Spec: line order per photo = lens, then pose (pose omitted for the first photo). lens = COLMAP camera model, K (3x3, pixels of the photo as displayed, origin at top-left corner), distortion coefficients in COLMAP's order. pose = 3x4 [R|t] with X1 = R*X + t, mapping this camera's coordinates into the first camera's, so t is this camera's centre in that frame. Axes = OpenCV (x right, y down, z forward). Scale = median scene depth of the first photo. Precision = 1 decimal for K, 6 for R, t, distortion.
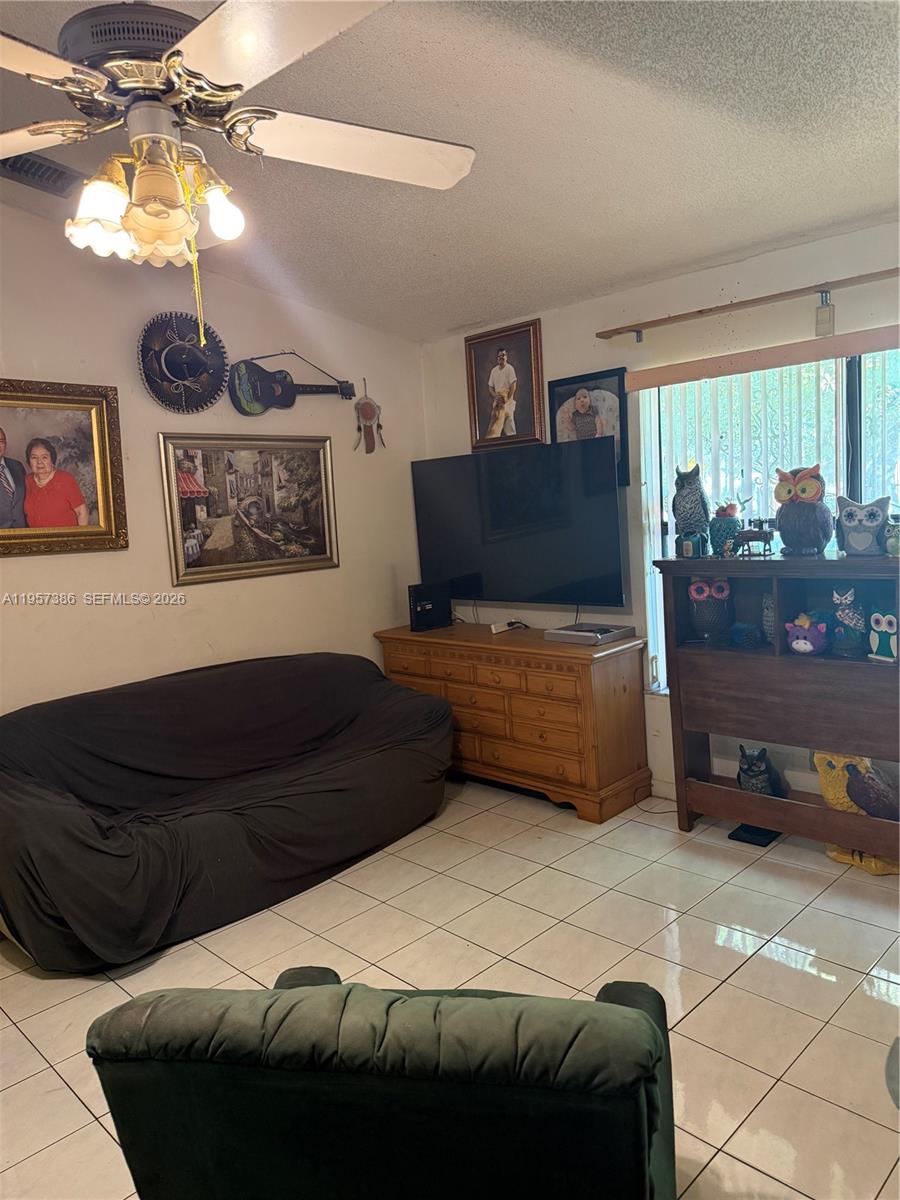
lens RADIAL K [[841.7, 0, 446.2], [0, 841.7, 612.4], [0, 0, 1]] dist [0.132127, -0.259725]
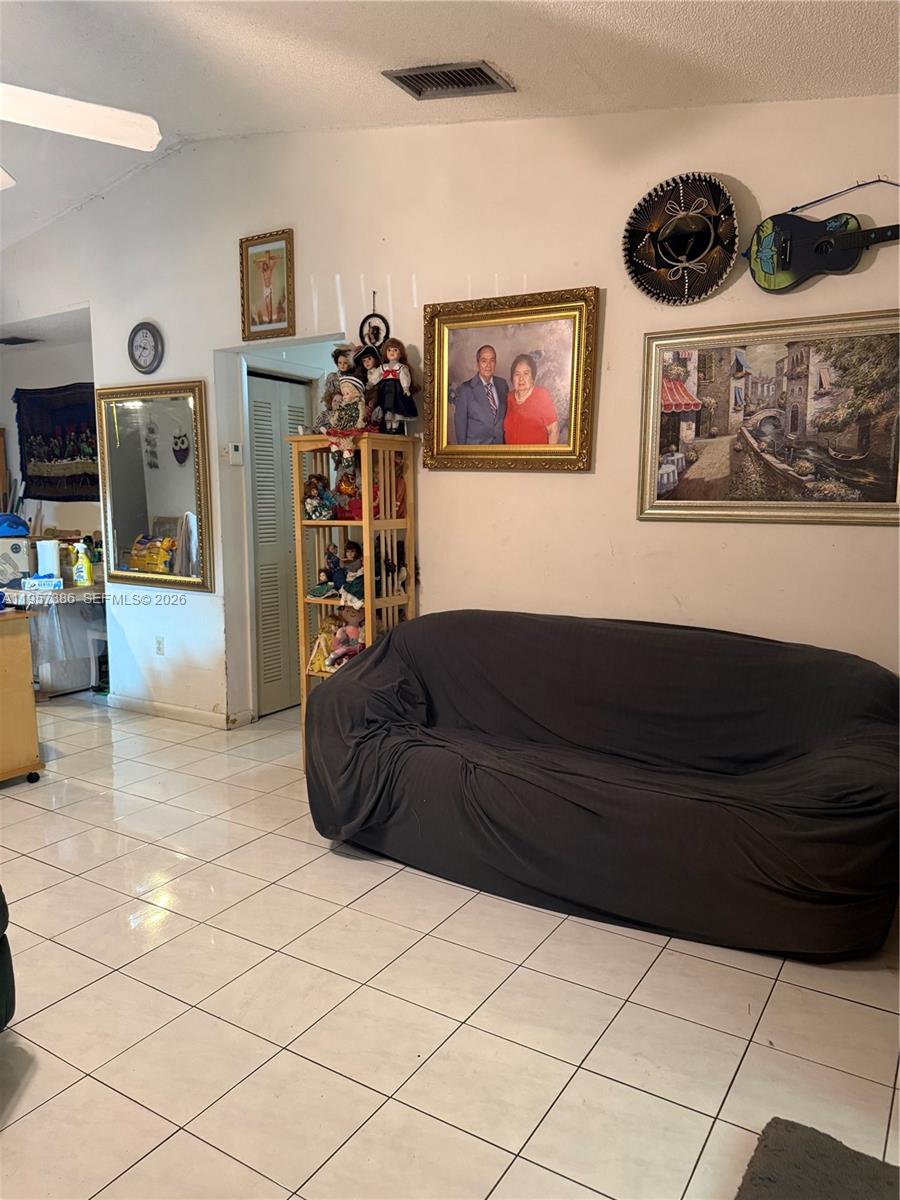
lens RADIAL K [[841.7, 0, 446.2], [0, 841.7, 612.4], [0, 0, 1]] dist [0.132127, -0.259725]
pose [[0.217938, 0.192858, -0.956718, 0.451015], [-0.148012, 0.975474, 0.162922, -0.048728], [0.964674, 0.106099, 0.241139, 0.606671]]
